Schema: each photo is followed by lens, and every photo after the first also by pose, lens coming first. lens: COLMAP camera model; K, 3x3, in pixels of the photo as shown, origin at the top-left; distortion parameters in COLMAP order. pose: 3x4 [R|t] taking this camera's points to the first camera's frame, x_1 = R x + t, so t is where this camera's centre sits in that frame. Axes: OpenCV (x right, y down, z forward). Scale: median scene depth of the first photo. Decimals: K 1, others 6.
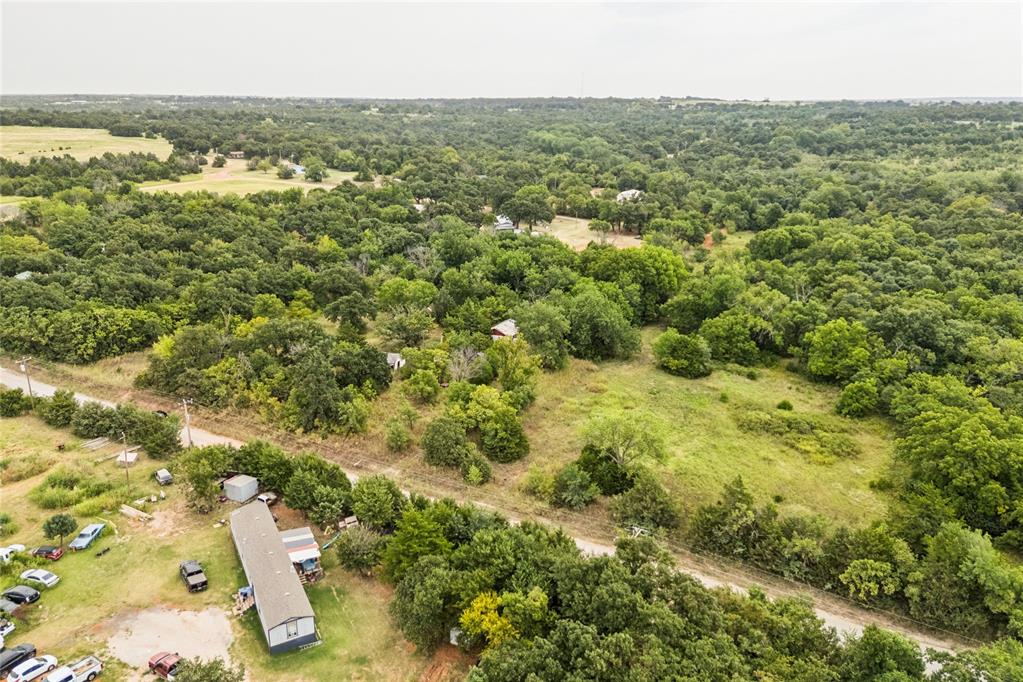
lens RADIAL K [[767.0, 0, 511.5], [0, 767.0, 341.0], [0, 0, 1]] dist [0.080983, -0.070577]
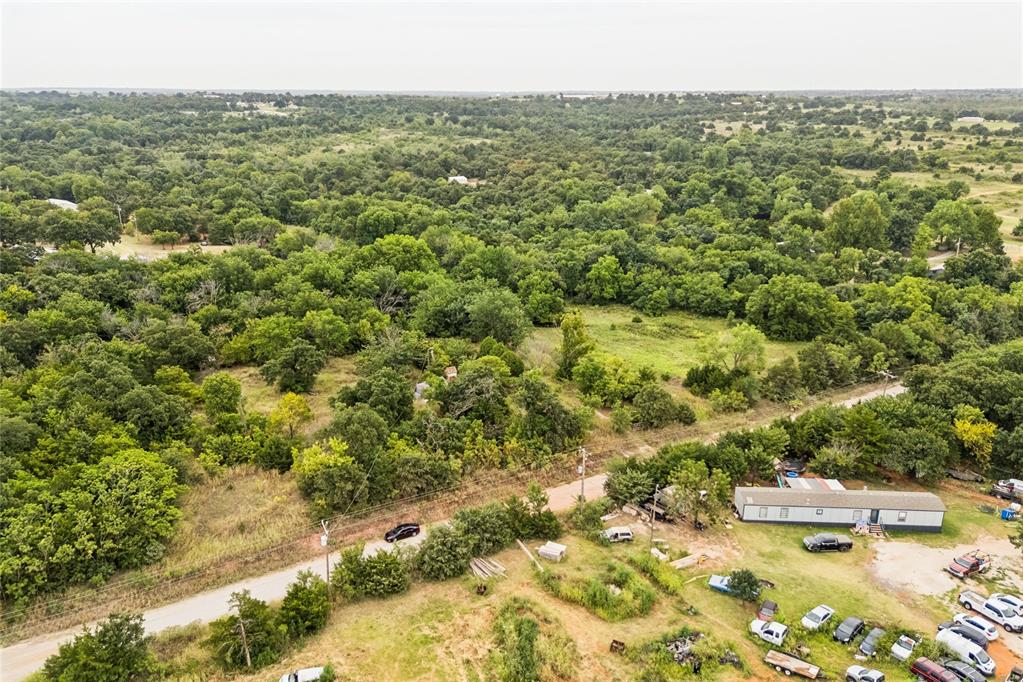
lens RADIAL K [[761.2, 0, 510.6], [0, 761.2, 340.0], [0, 0, 1]] dist [0.091243, -0.093184]
pose [[0.499170, -0.270136, 0.823320, -0.807137], [0.260363, 0.953015, 0.154834, -0.138276], [-0.826462, 0.137073, 0.546050, 0.418654]]
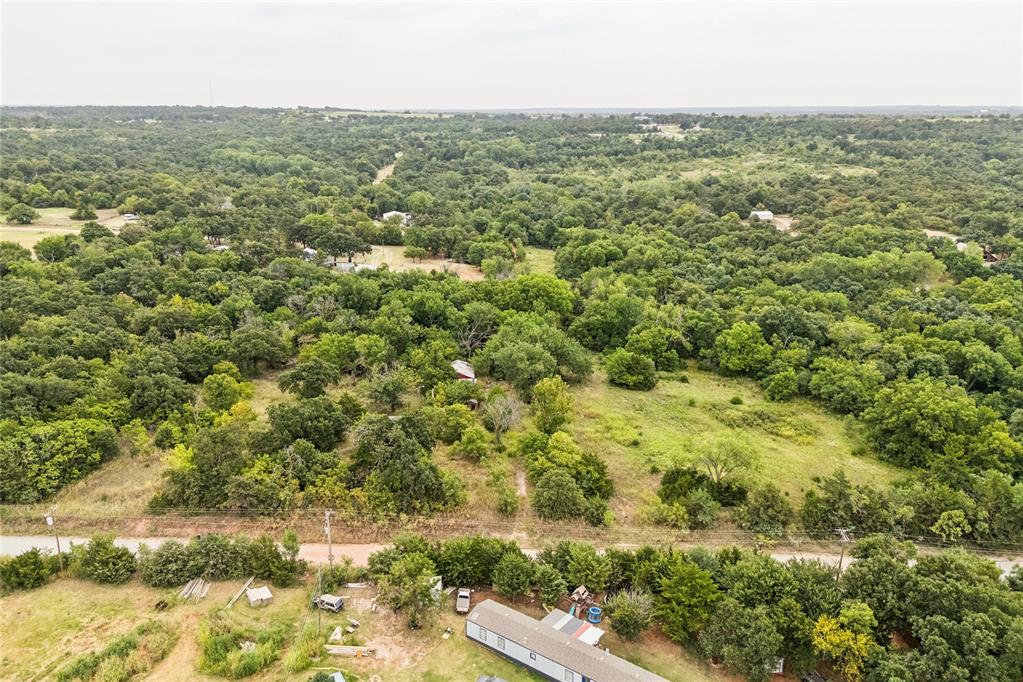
lens RADIAL K [[761.2, 0, 510.6], [0, 761.2, 340.0], [0, 0, 1]] dist [0.091243, -0.093184]
pose [[0.890132, -0.135181, 0.435190, -0.421962], [0.138260, 0.990087, 0.024751, -0.080005], [-0.434222, 0.038138, 0.899998, 0.077295]]
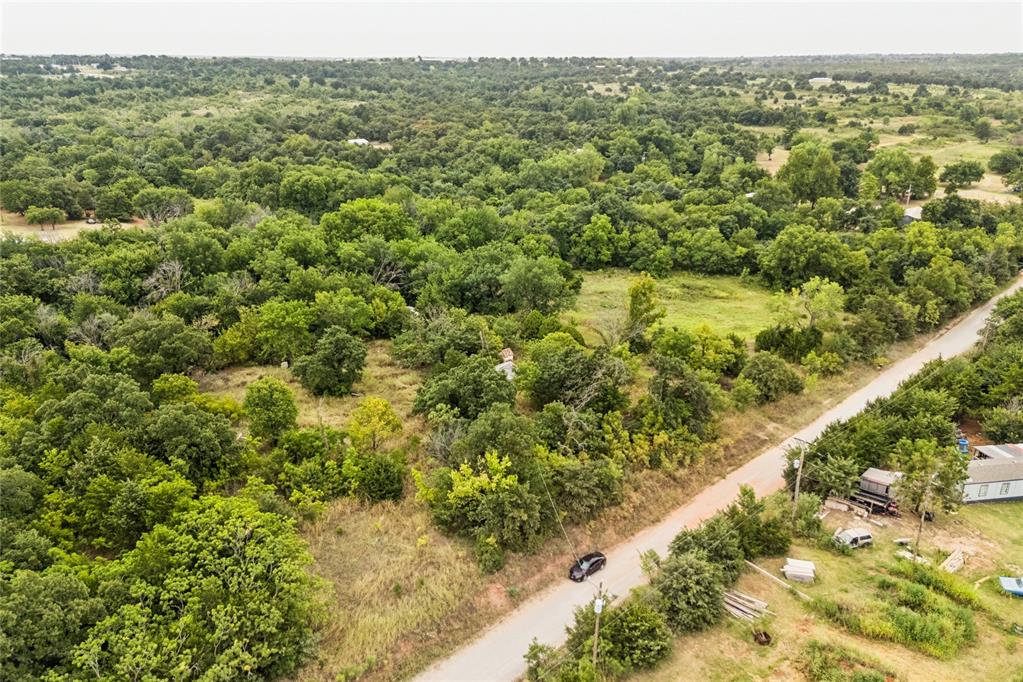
lens RADIAL K [[767.0, 0, 511.5], [0, 767.0, 341.0], [0, 0, 1]] dist [0.080983, -0.070577]
pose [[0.313517, -0.328283, 0.891032, -0.779708], [0.286052, 0.927403, 0.241034, -0.176253], [-0.905473, 0.179313, 0.384663, 0.683011]]
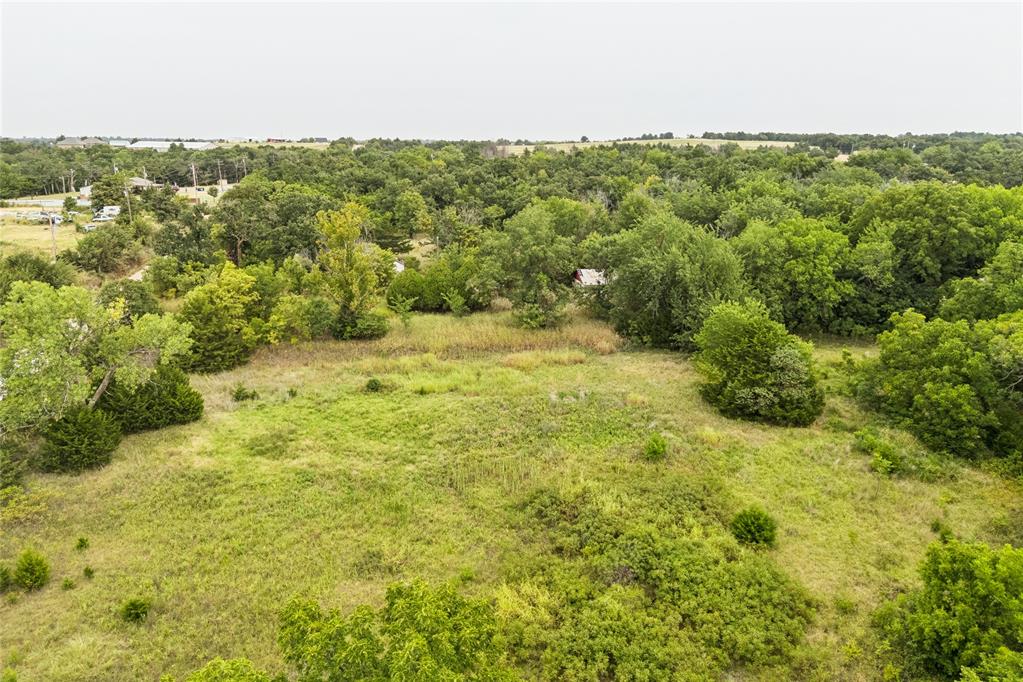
lens RADIAL K [[748.8, 0, 513.3], [0, 748.8, 340.6], [0, 0, 1]] dist [0.085810, -0.086214]
pose [[0.551463, 0.213754, -0.806349, 0.499244], [-0.258205, 0.962882, 0.078663, 0.006968], [0.793234, 0.164823, 0.586186, 0.656352]]
